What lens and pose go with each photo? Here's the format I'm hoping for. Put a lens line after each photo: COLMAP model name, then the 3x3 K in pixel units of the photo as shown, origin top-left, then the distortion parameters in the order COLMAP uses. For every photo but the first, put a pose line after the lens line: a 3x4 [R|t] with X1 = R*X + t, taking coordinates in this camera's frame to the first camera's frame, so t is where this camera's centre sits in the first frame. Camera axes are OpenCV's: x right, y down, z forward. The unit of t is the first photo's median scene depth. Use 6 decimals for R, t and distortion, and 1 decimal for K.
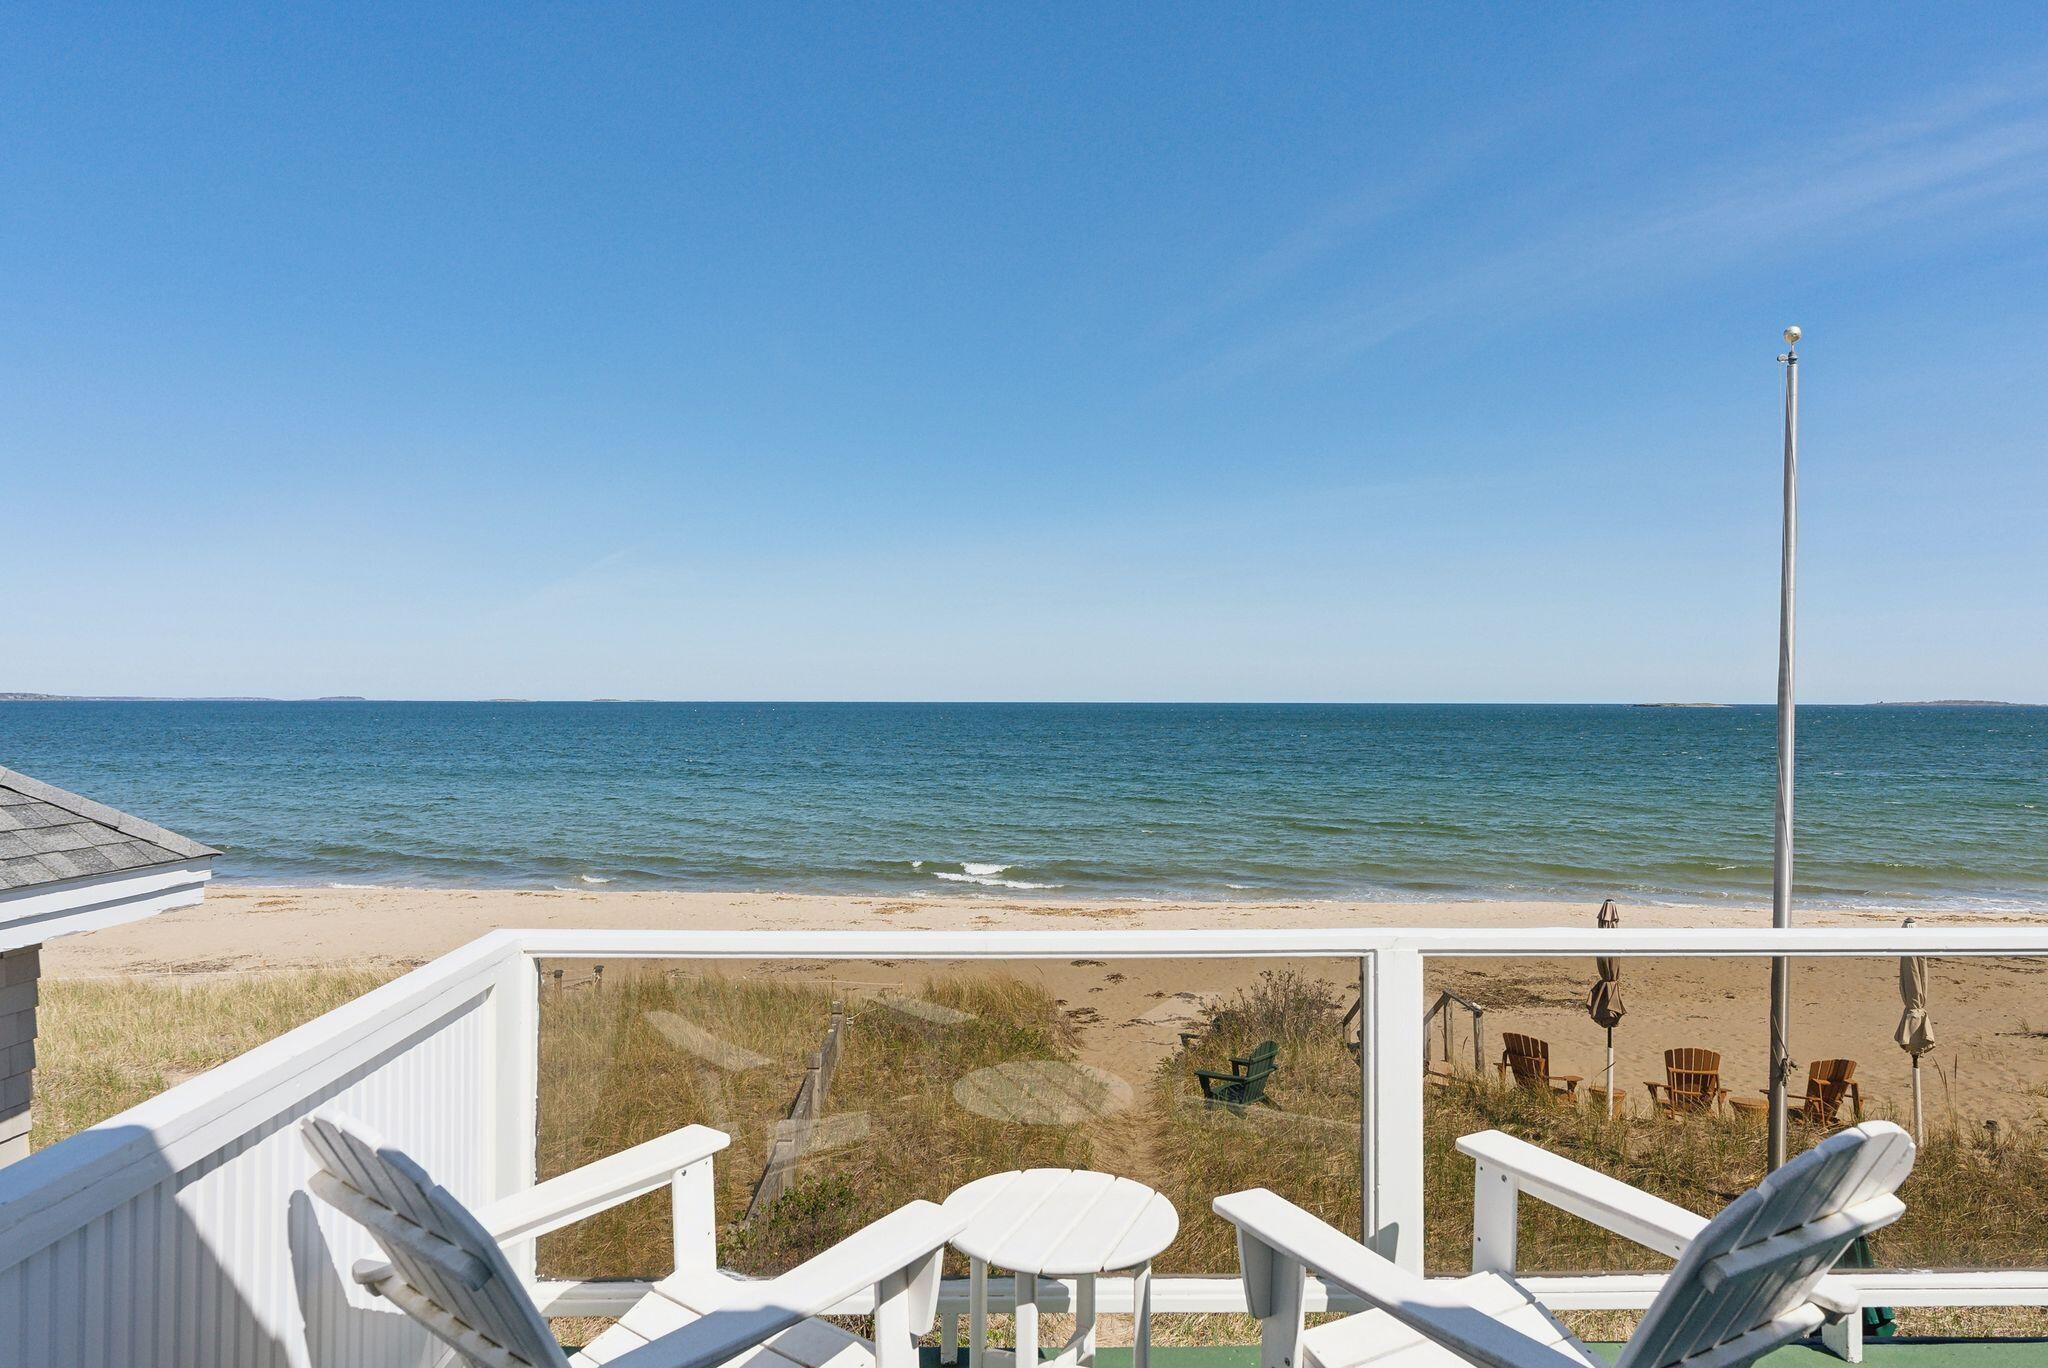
lens RADIAL K [[1906.7, 0, 1024.0], [0, 1906.7, 684.0], [0, 0, 1]] dist [0.049104, -0.011992]
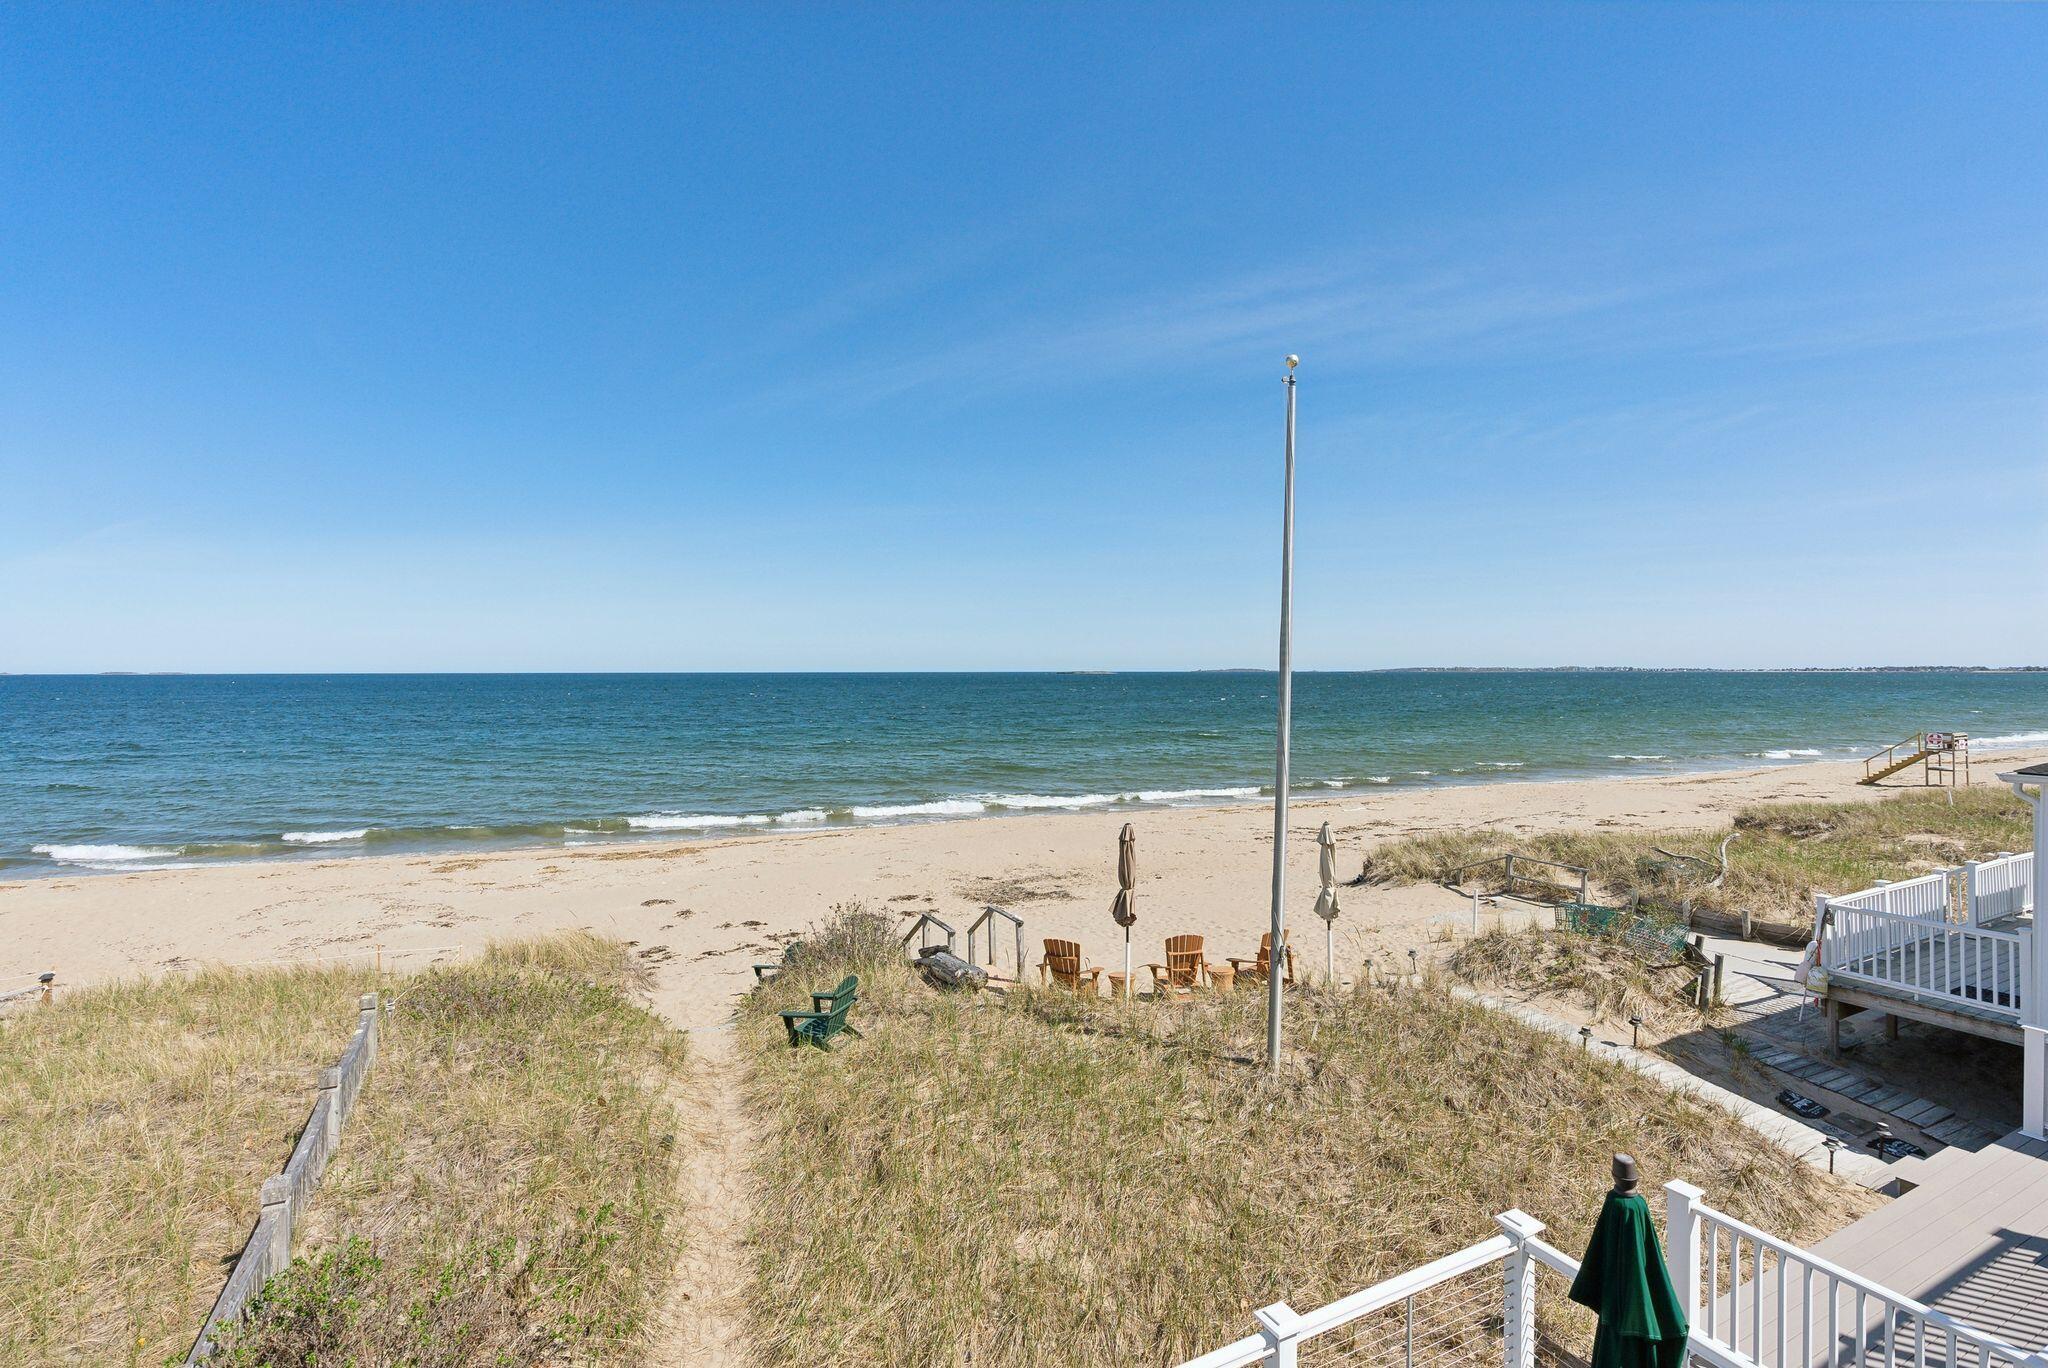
lens RADIAL K [[870.4, 0, 1024.0], [0, 870.4, 684.0], [0, 0, 1]] dist [-0.018972, 0.008816]
pose [[0.888377, -0.007672, 0.459050, -0.008986], [0.004361, 0.999956, 0.008274, 0.017603], [-0.459093, -0.005349, 0.888372, 0.517822]]
